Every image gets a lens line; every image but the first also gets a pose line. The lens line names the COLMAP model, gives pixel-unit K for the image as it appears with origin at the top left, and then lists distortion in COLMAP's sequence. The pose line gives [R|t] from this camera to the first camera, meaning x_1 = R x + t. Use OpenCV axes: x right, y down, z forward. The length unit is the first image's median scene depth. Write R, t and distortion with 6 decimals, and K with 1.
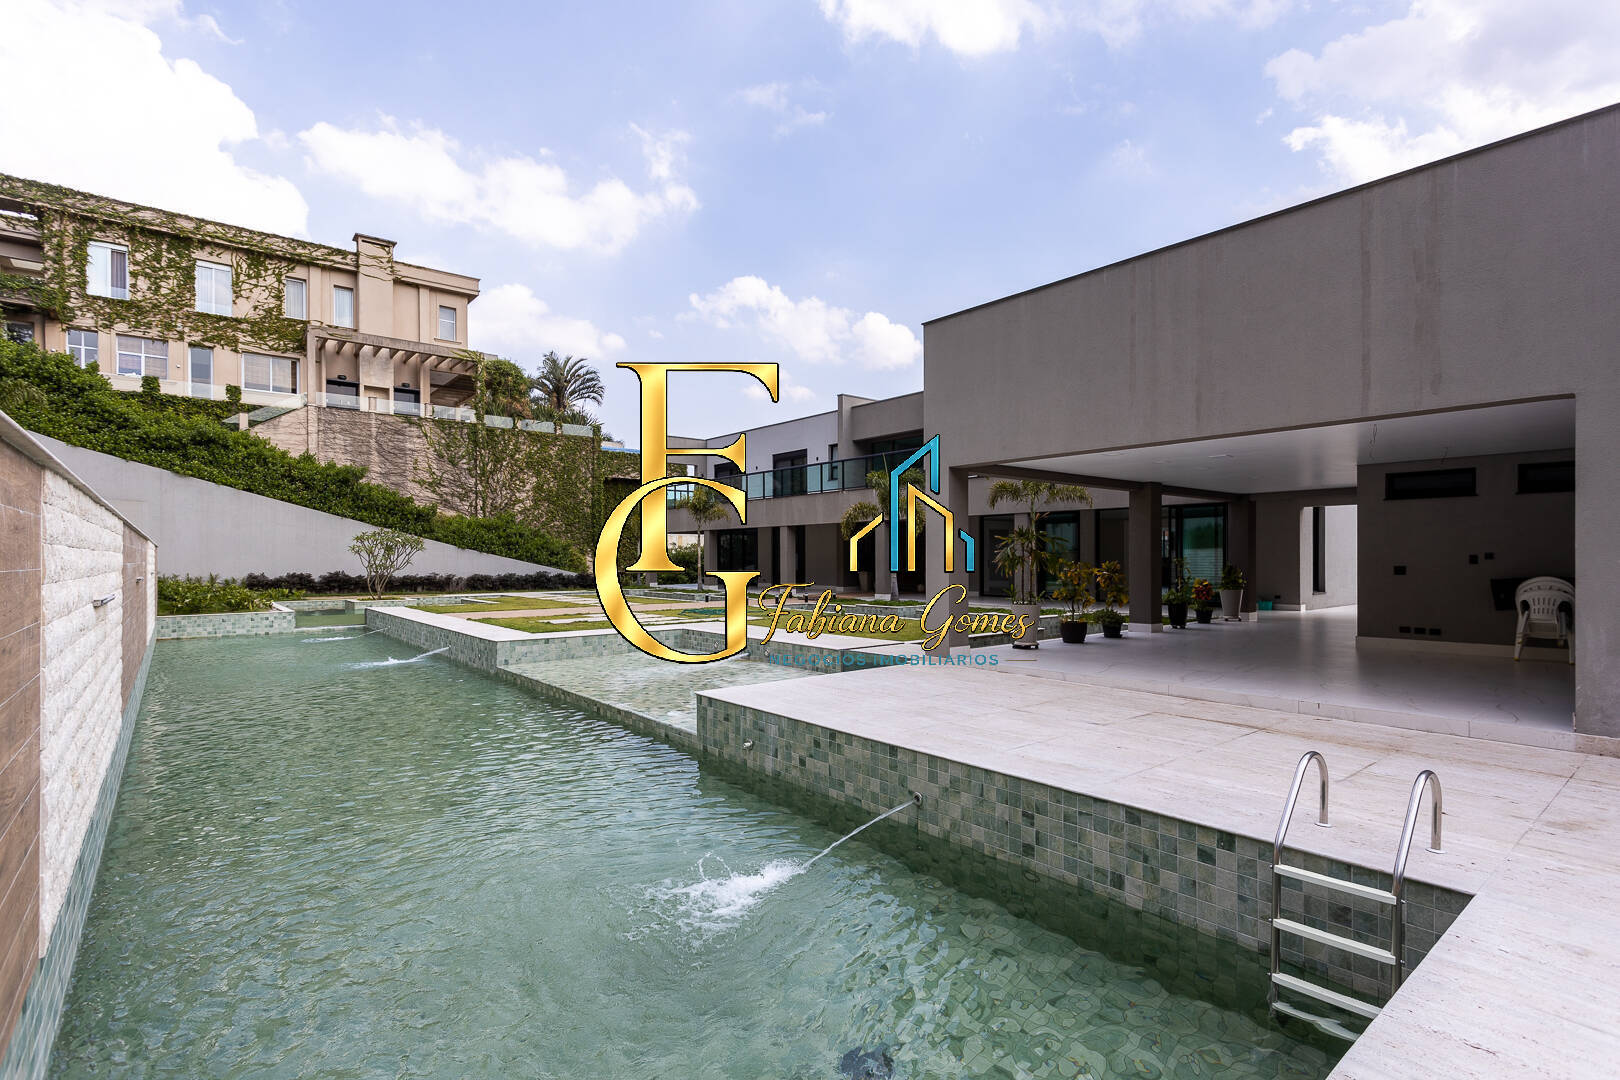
lens RADIAL K [[788.3, 0, 807.2], [0, 788.3, 553.7], [0, 0, 1]] dist [0.009836, 0.003254]
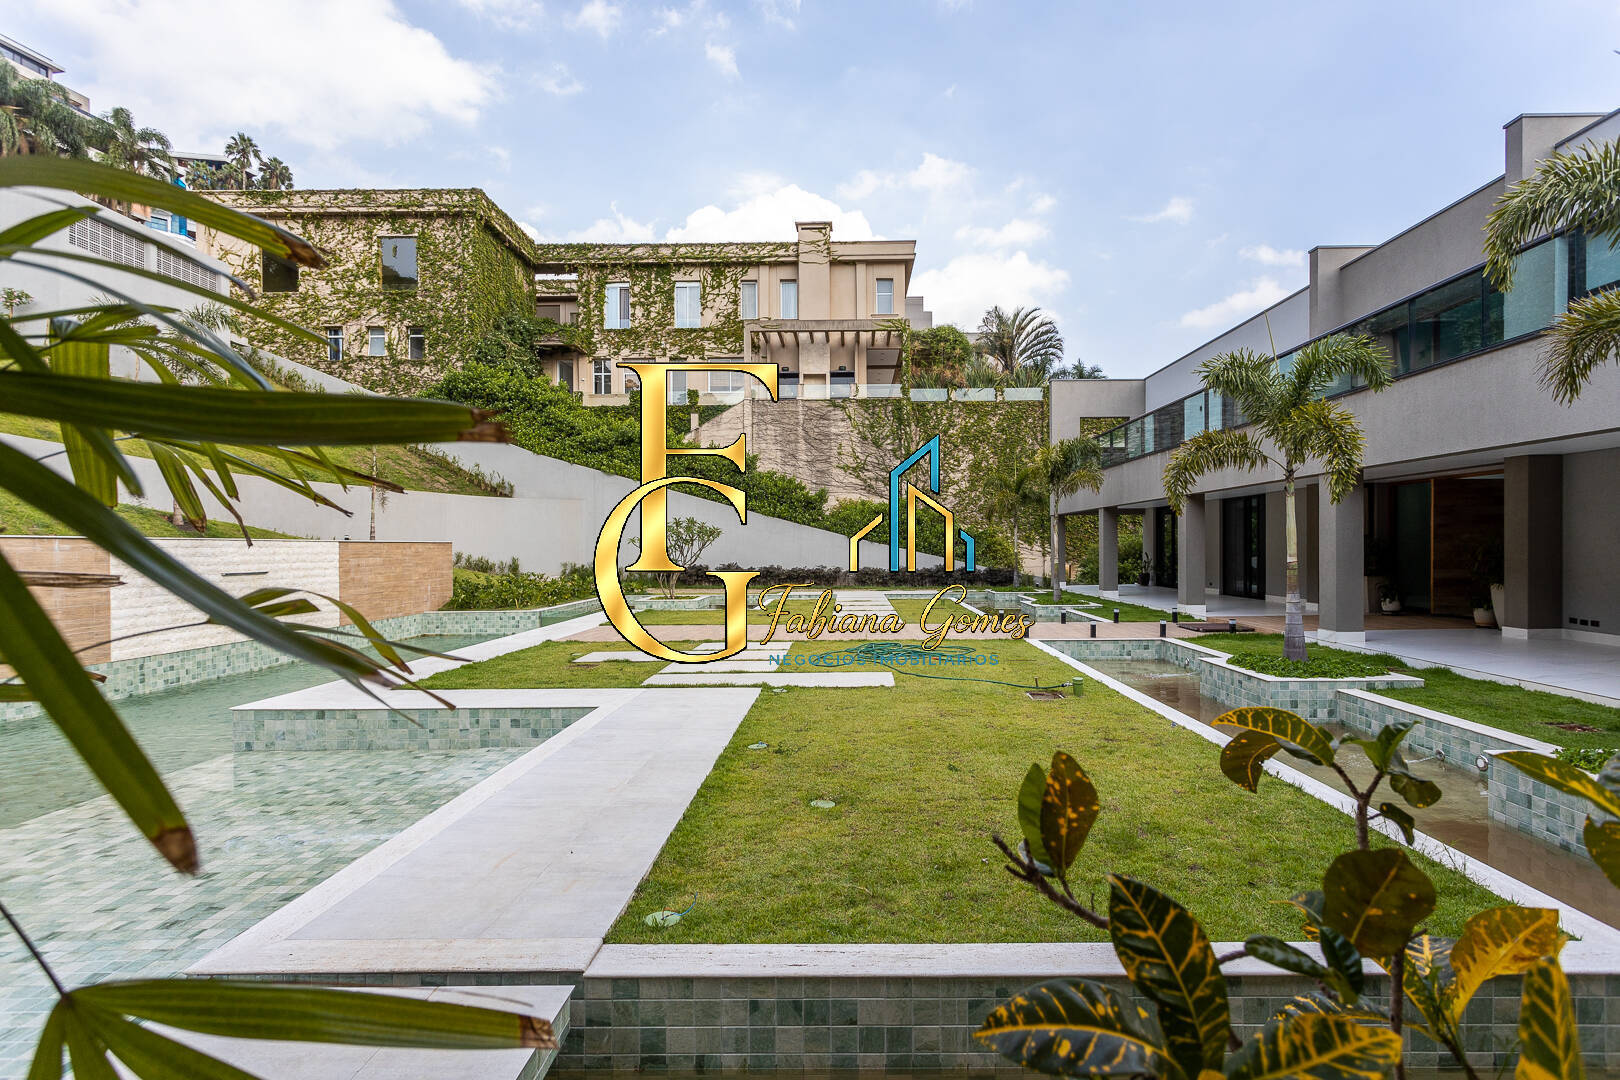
lens RADIAL K [[788.3, 0, 823.2], [0, 788.3, 549.3], [0, 0, 1]] dist [0.009836, 0.003254]
pose [[0.769023, -0.001873, -0.639219, 0.104285], [0.009604, 0.999917, 0.008623, -0.001770], [0.639150, -0.012771, 0.768976, 0.288358]]
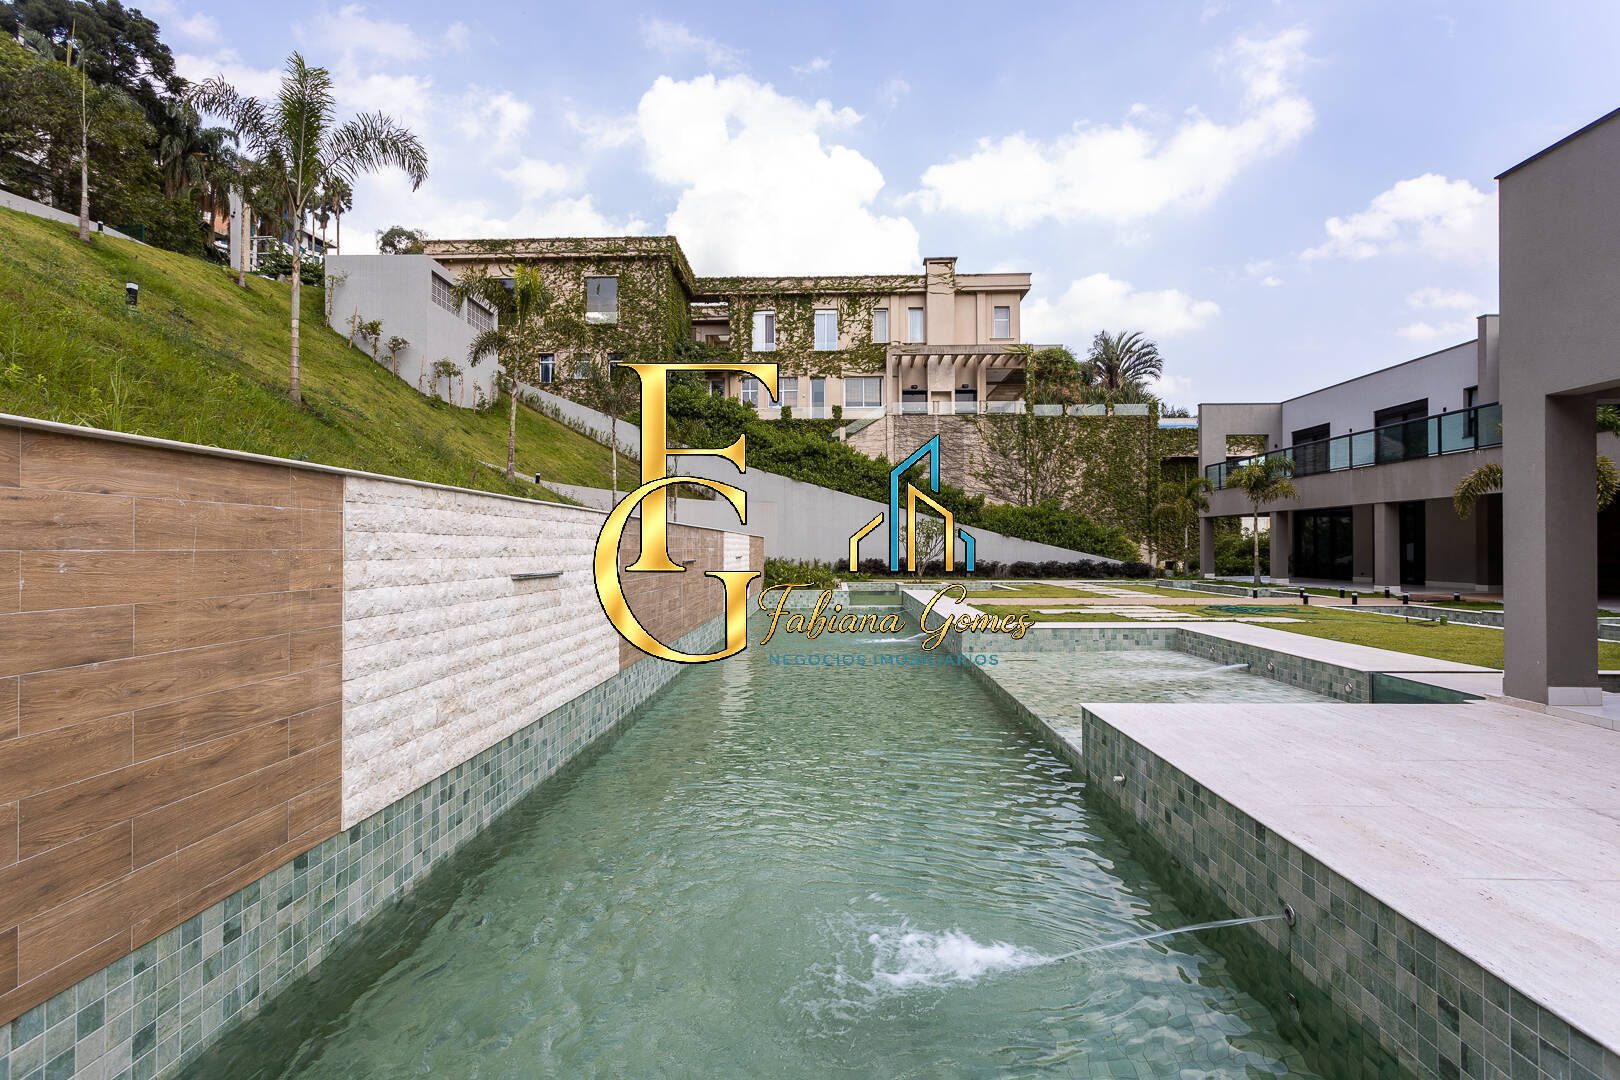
lens RADIAL K [[788.3, 0, 796.4], [0, 788.3, 544.3], [0, 0, 1]] dist [0.009836, 0.003254]
pose [[0.751573, -0.002083, -0.659647, 0.039166], [0.004628, 0.999987, 0.002117, 0.000650], [0.659634, -0.004644, 0.751573, 0.036416]]
